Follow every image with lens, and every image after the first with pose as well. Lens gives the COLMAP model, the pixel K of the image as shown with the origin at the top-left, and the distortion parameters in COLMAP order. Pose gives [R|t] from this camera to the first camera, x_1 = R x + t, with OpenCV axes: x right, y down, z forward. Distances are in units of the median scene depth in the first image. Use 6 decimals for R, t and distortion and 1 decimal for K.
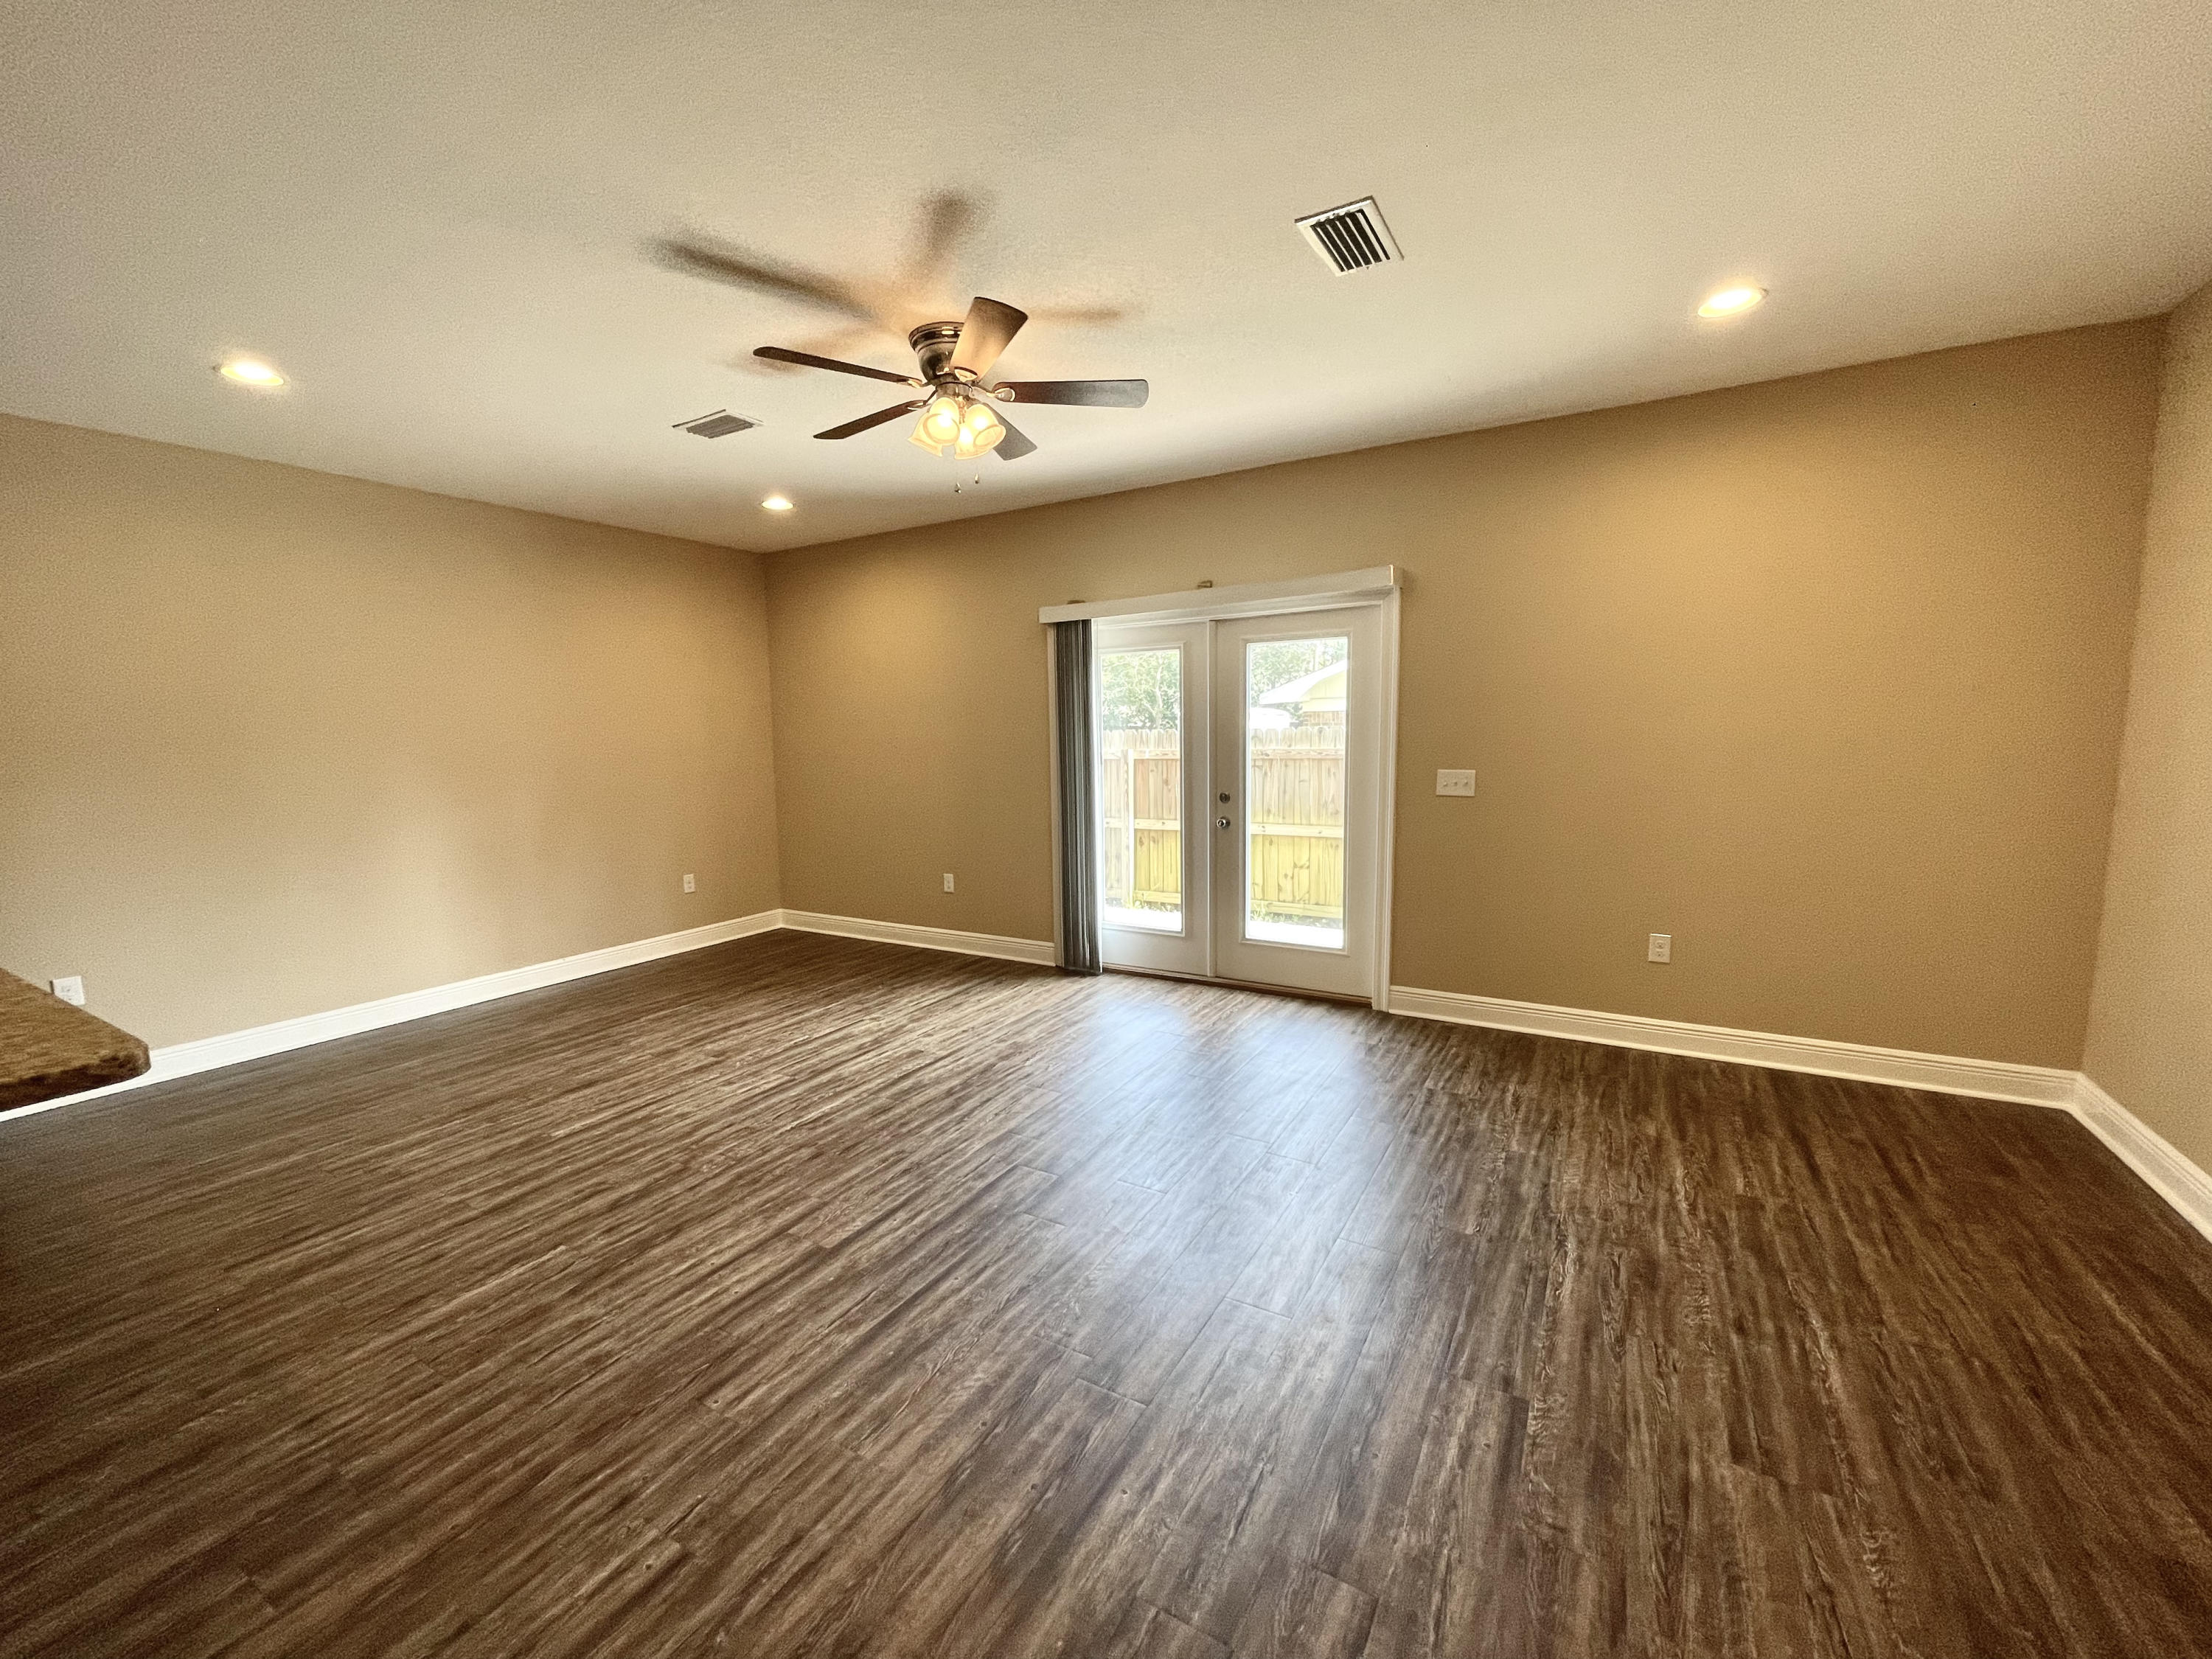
lens RADIAL K [[895.0, 0, 1101.4], [0, 895.0, 831.0], [0, 0, 1]] dist [-0.001978, 0.000431]
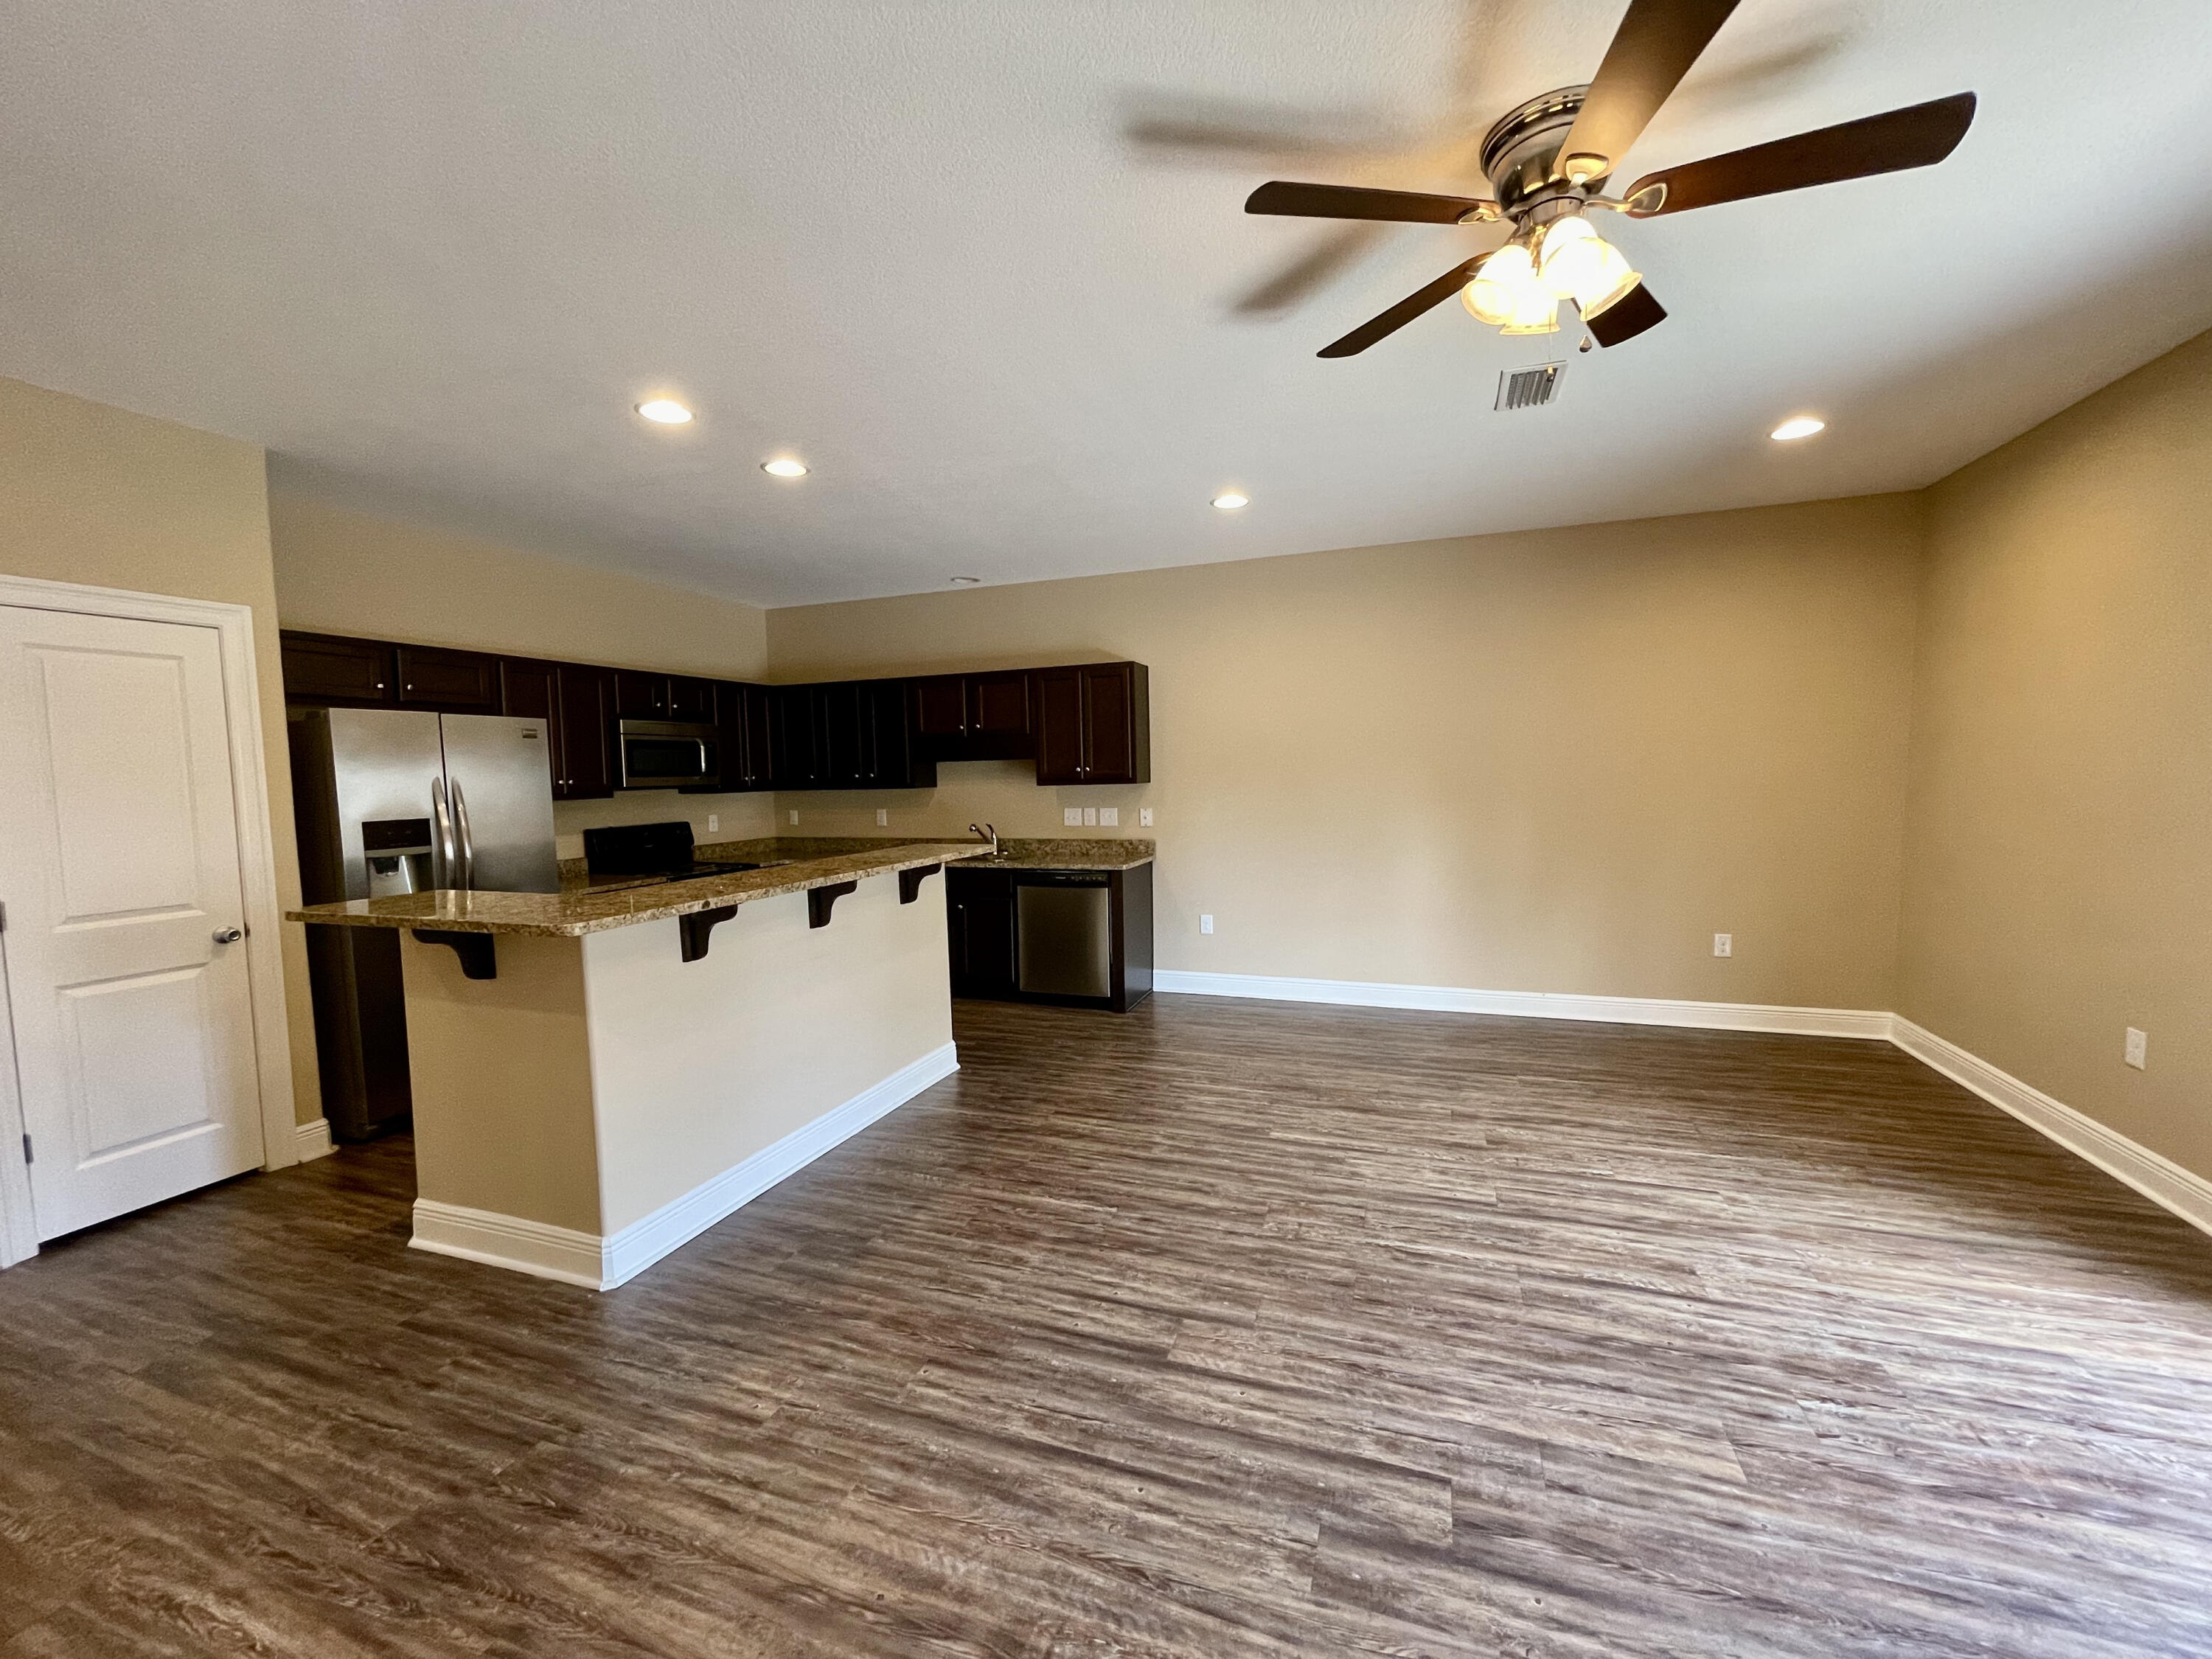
lens RADIAL K [[895.0, 0, 1098.1], [0, 895.0, 837.8], [0, 0, 1]] dist [-0.001978, 0.000431]
pose [[0.179103, 0.090324, -0.979675, 0.343740], [-0.094454, 0.992756, 0.074262, -0.070292], [0.979286, 0.079234, 0.186337, 0.501326]]
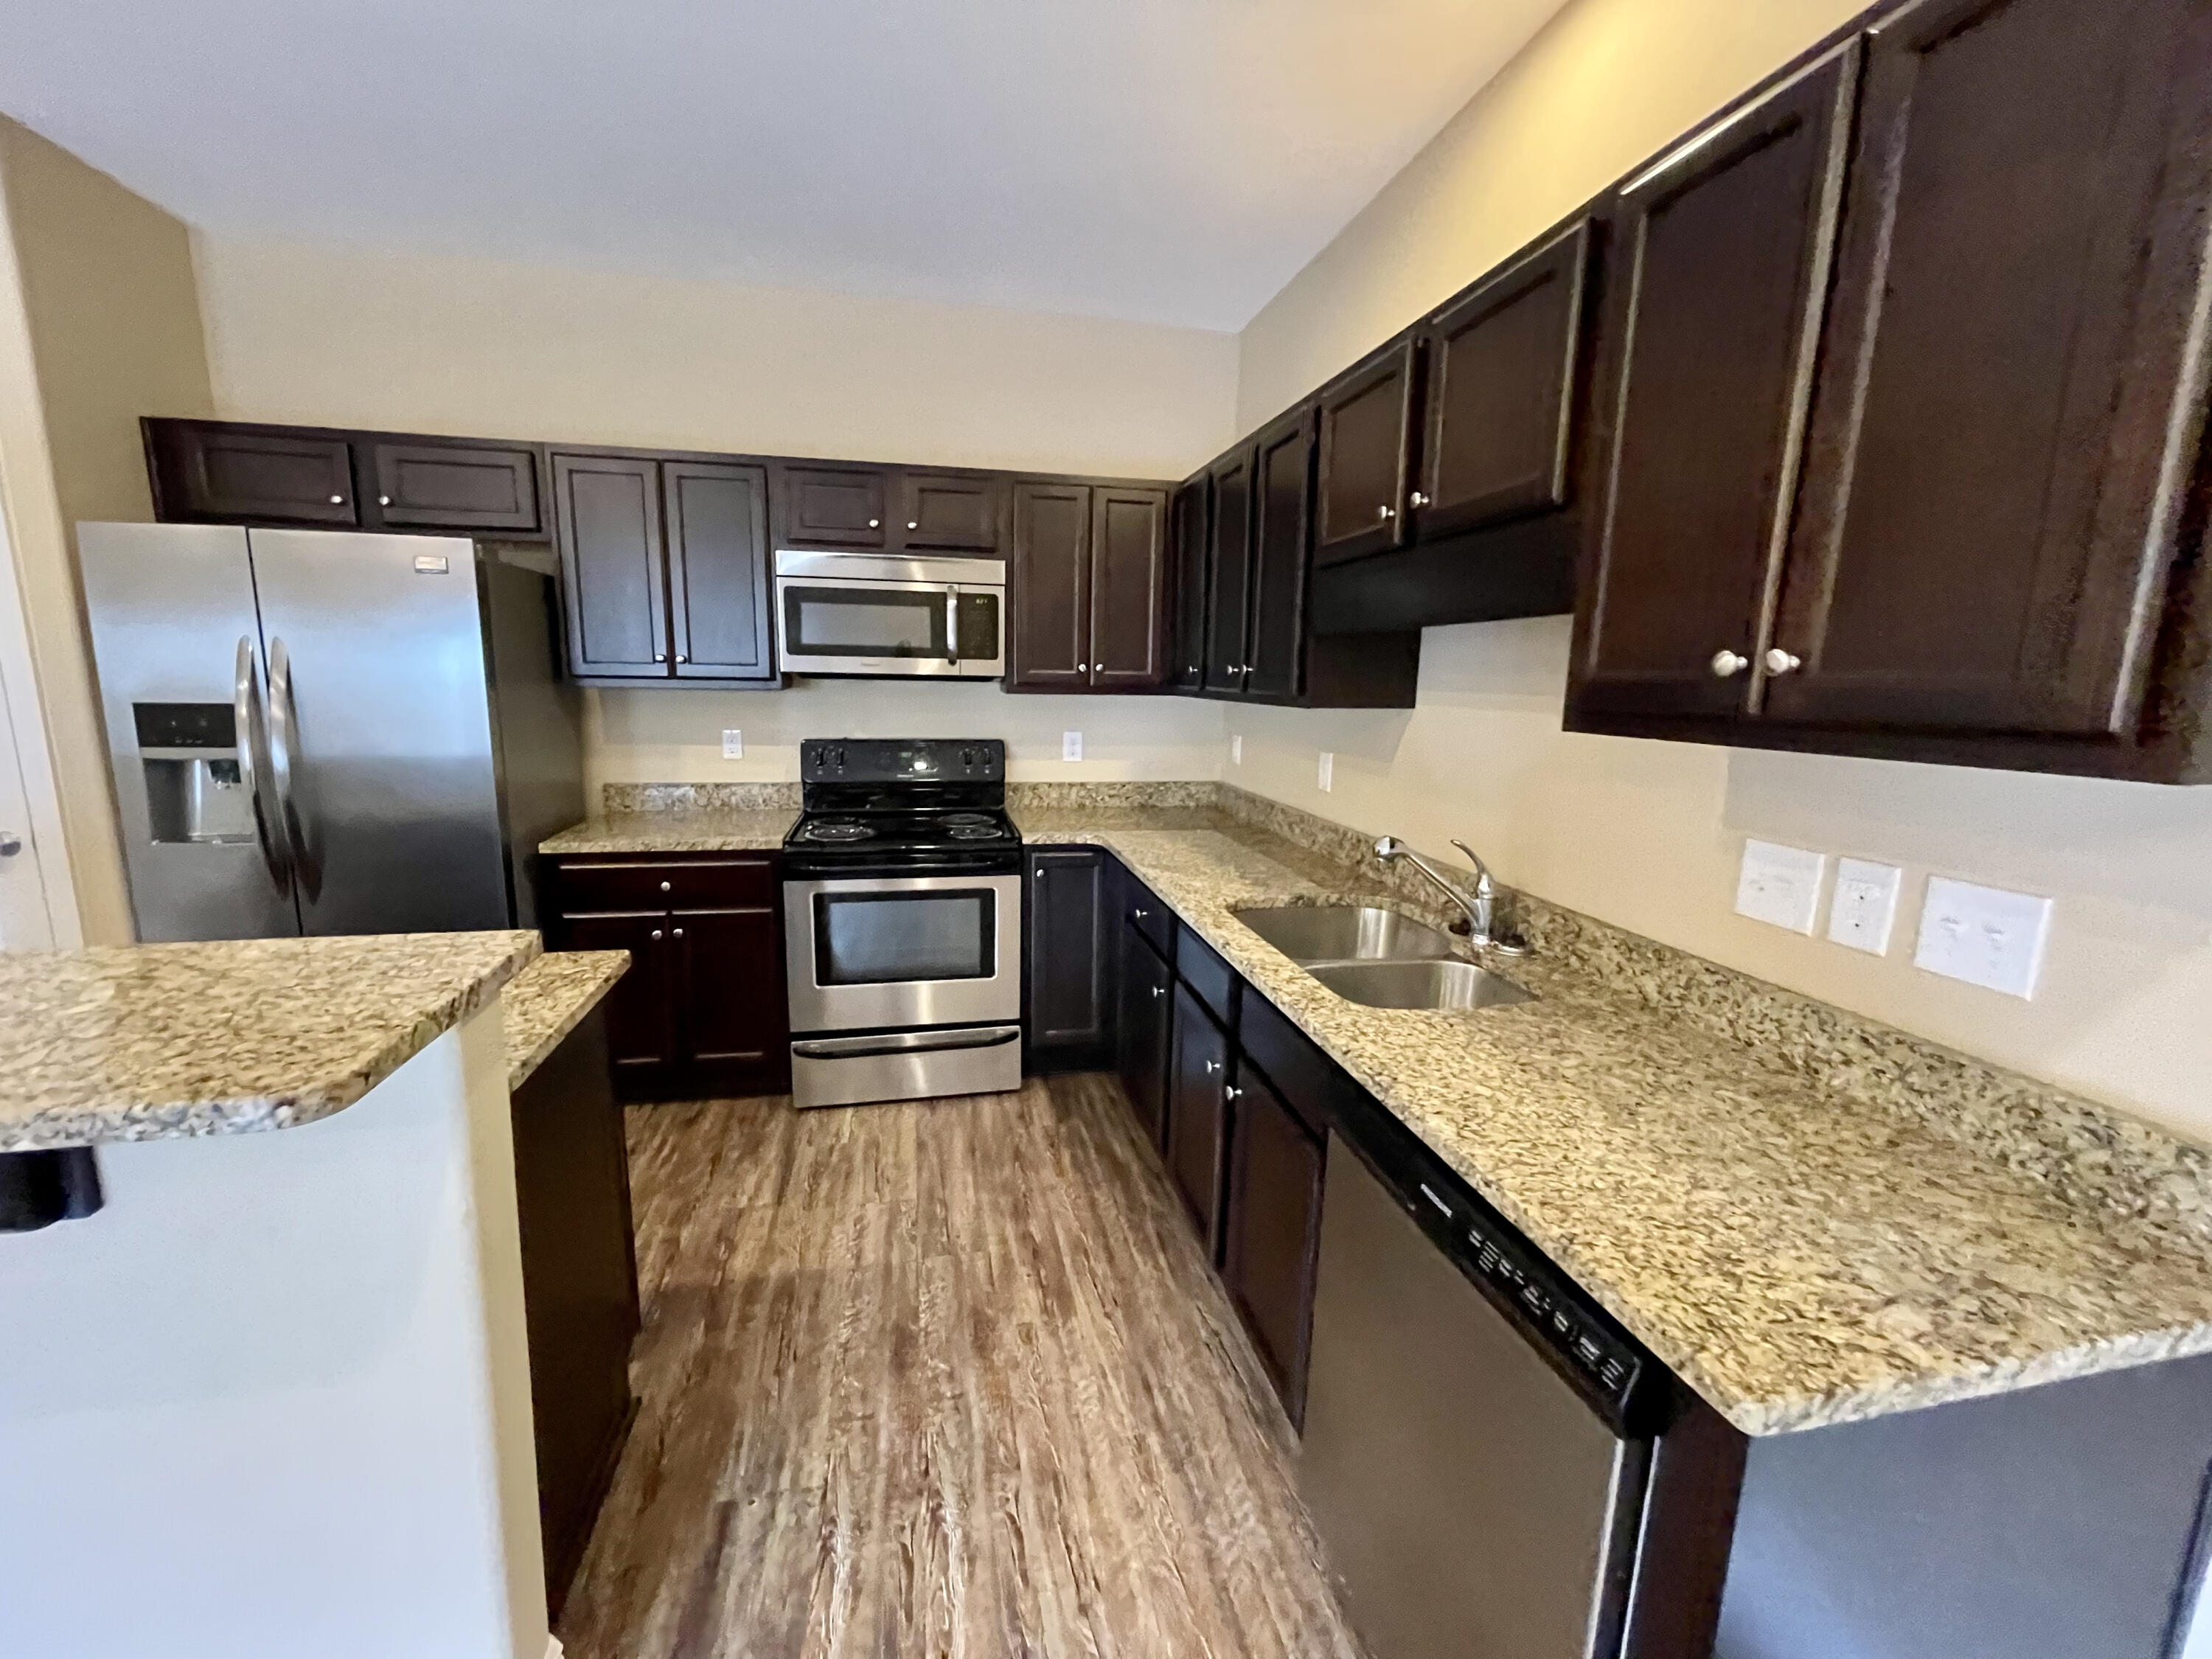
lens RADIAL K [[895.0, 0, 1095.8], [0, 895.0, 832.1], [0, 0, 1]] dist [-0.001978, 0.000431]
pose [[-0.741891, 0.122611, -0.659215, -0.837358], [-0.080739, 0.959650, 0.269356, -0.076244], [0.665641, 0.253057, -0.702057, 0.822529]]
